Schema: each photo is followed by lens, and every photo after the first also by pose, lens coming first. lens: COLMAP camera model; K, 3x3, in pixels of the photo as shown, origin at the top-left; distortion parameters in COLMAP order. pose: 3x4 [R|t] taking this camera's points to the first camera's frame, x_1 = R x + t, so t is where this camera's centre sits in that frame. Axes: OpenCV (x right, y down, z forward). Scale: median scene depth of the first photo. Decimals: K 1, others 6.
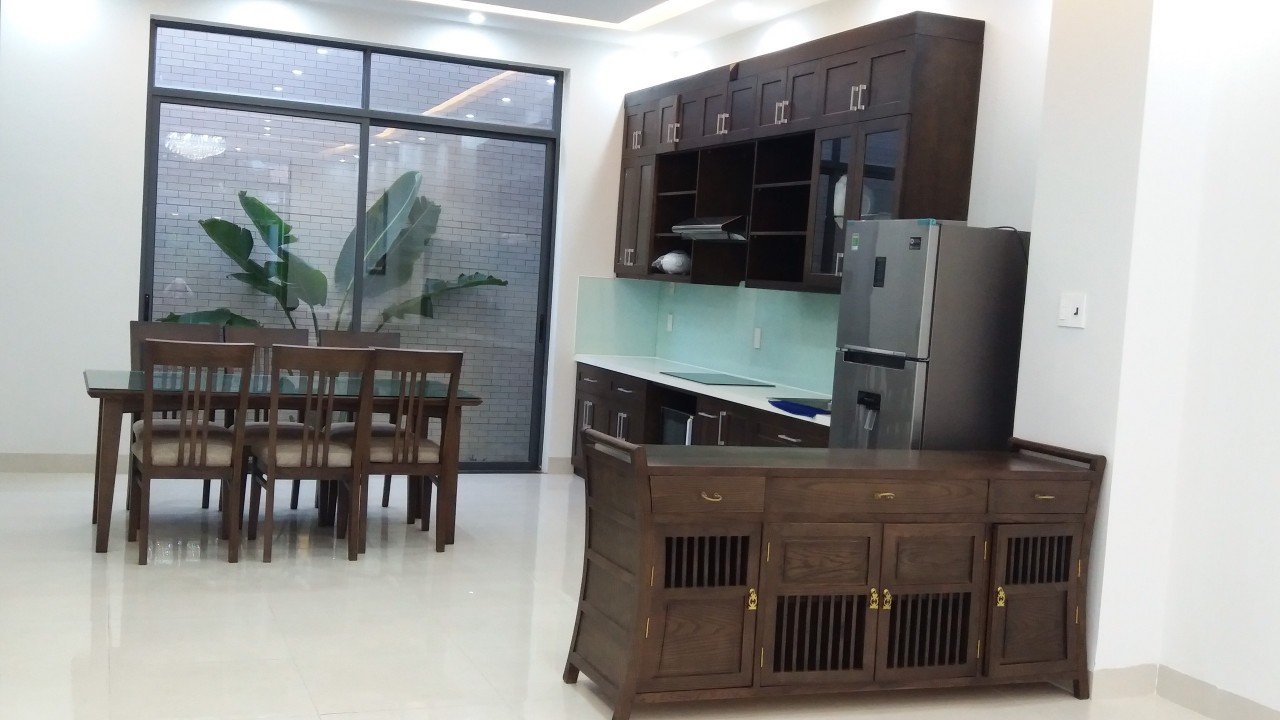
lens RADIAL K [[1371.1, 0, 640.0], [0, 1371.1, 360.0], [0, 0, 1]] dist [0.024411, -0.009417]
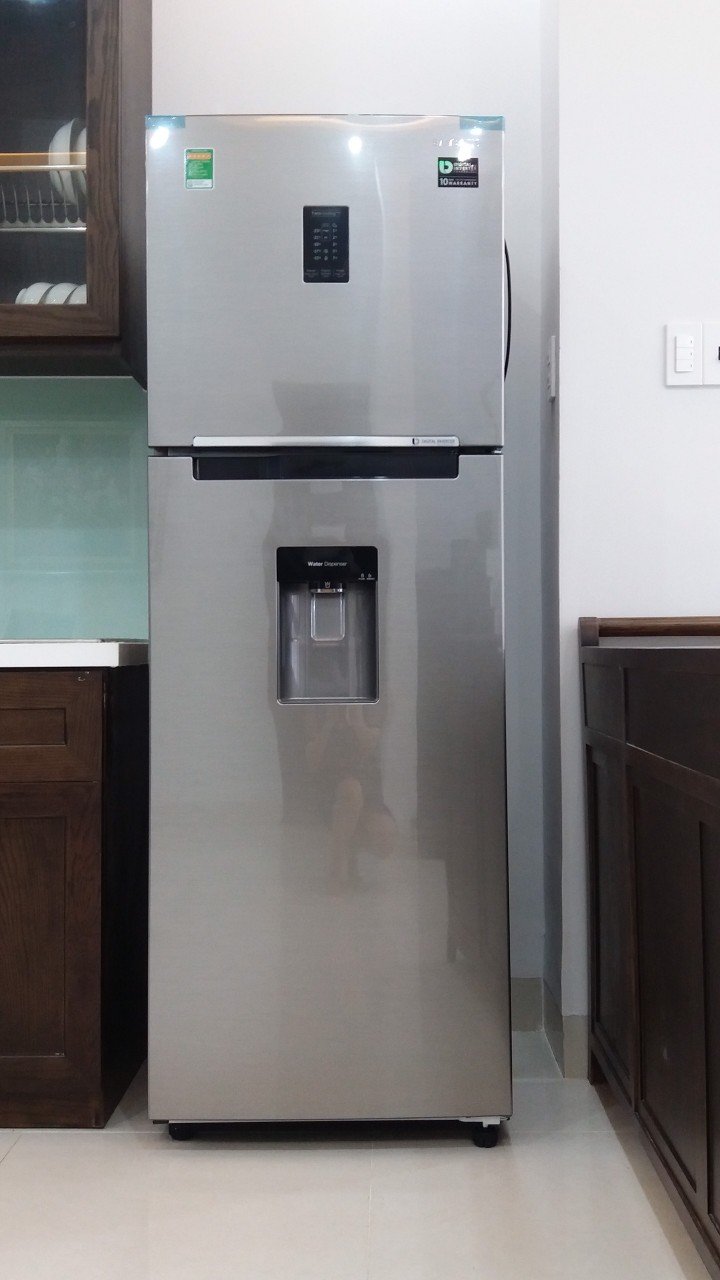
lens RADIAL K [[1371.1, 0, 360.0], [0, 1371.1, 640.0], [0, 0, 1]] dist [0.024411, -0.009417]
pose [[0.382689, -0.069071, 0.921292, -0.200856], [0.086244, 0.995518, 0.038812, 0.036353], [-0.919843, 0.064603, 0.386931, 0.847459]]
